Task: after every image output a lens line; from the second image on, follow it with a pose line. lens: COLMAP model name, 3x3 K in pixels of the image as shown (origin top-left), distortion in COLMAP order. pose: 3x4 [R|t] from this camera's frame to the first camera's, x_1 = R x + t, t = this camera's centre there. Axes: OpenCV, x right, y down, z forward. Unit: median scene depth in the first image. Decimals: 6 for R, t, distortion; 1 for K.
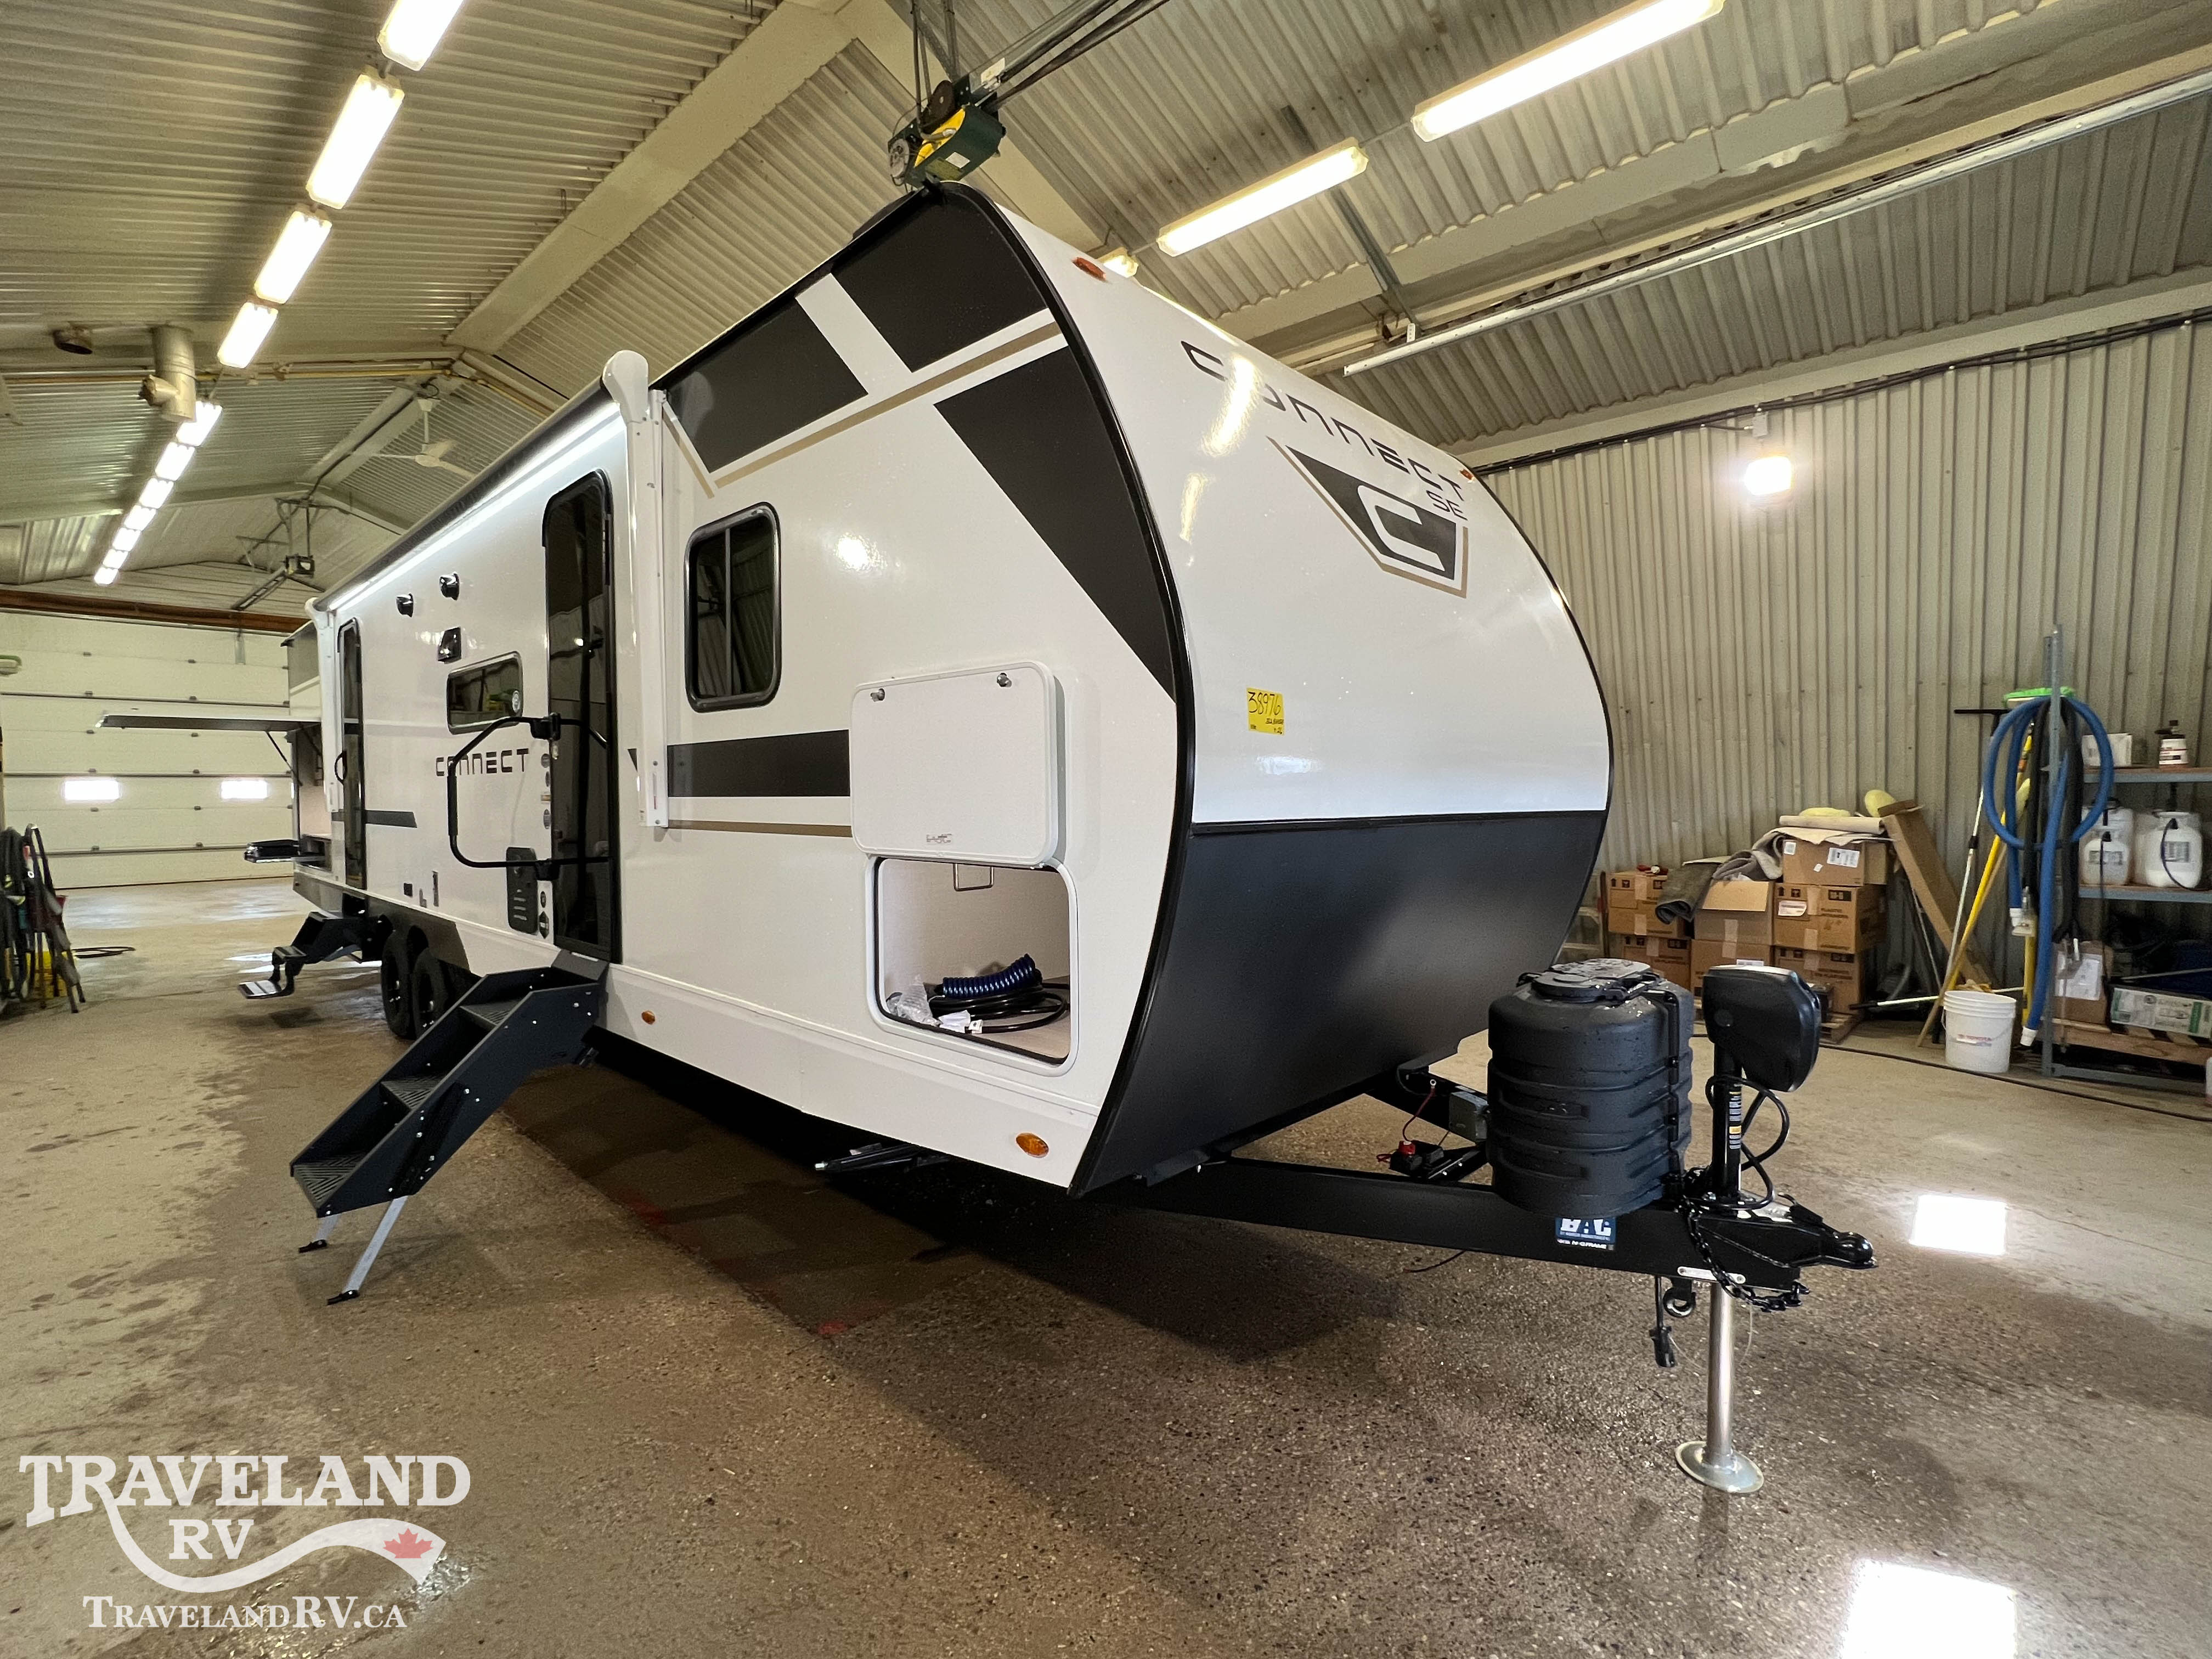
lens RADIAL K [[995.6, 0, 1102.8], [0, 995.6, 827.5], [0, 0, 1]] dist [-0.004393, -0.000200]
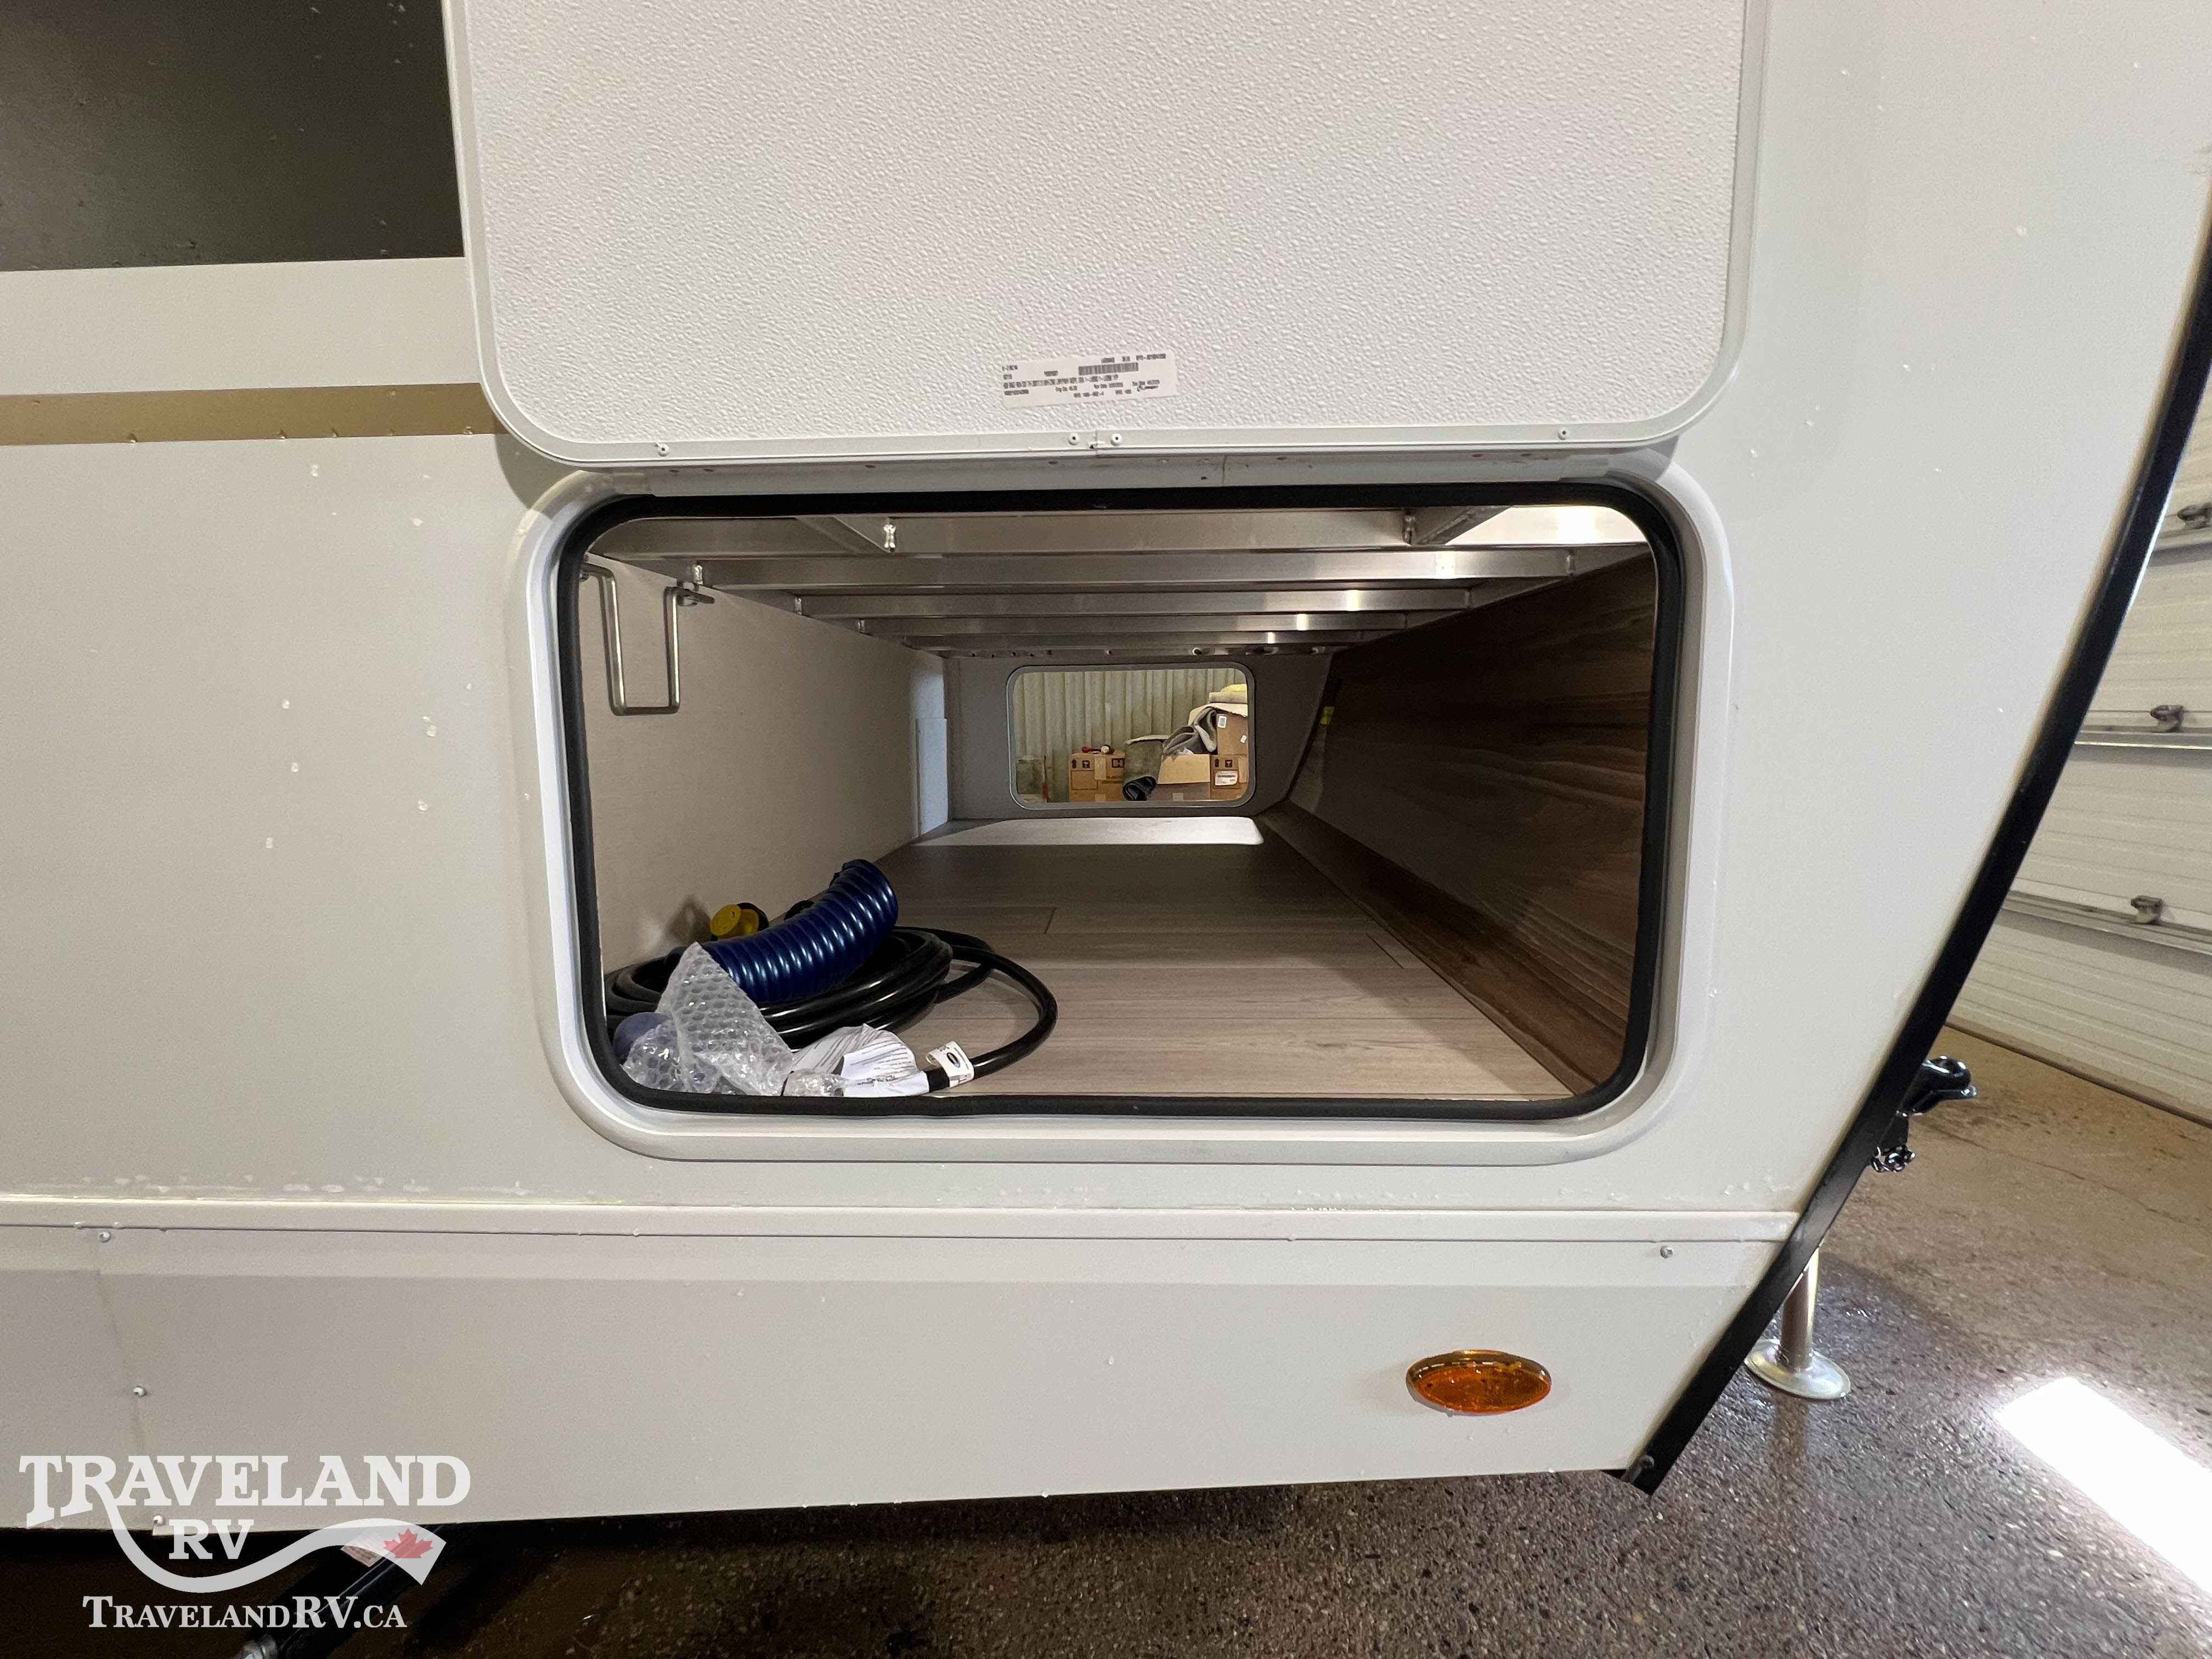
lens RADIAL K [[995.6, 0, 1103.0], [0, 995.6, 823.4], [0, 0, 1]] dist [-0.004393, -0.000200]
pose [[0.755537, -0.079345, 0.650283, -0.114202], [0.030166, 0.995799, 0.086455, 0.032793], [-0.654411, -0.045704, 0.754756, 0.265792]]
